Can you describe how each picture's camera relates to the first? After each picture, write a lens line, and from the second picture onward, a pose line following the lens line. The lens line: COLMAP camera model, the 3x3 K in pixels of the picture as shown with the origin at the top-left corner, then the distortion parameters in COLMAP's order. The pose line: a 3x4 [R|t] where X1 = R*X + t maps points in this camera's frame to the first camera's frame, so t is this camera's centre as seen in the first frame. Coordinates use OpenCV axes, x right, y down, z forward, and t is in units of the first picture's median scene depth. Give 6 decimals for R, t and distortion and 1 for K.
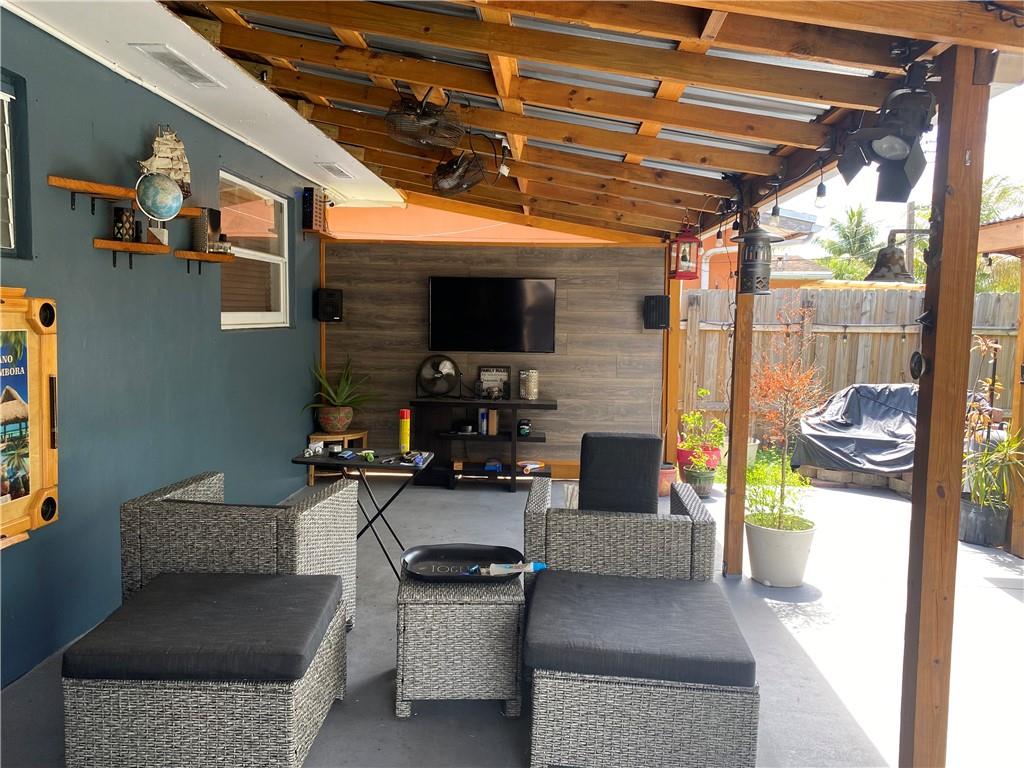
lens RADIAL K [[783.7, 0, 512.0], [0, 783.7, 384.0], [0, 0, 1]] dist [0.029434, -0.005986]
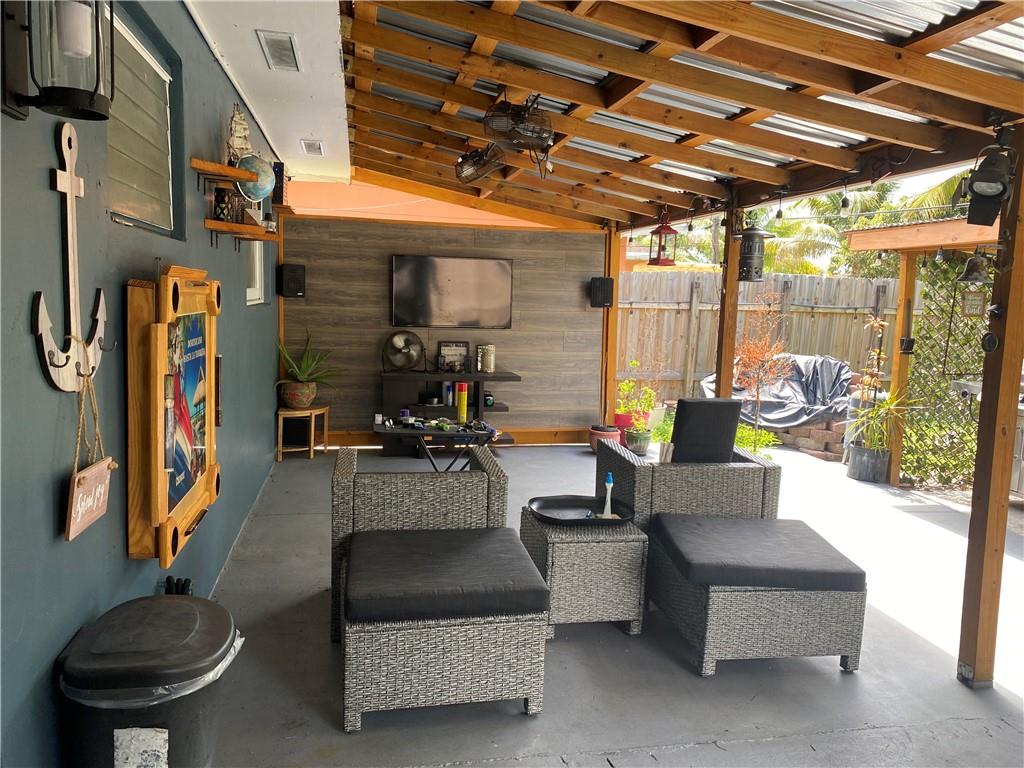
lens RADIAL K [[788.1, 0, 512.0], [0, 788.1, 384.0], [0, 0, 1]] dist [0.056816, -0.051269]
pose [[0.962993, -0.020196, 0.268769, -0.235859], [0.010582, 0.999253, 0.037170, -0.004019], [-0.269318, -0.032951, 0.962487, -0.047947]]
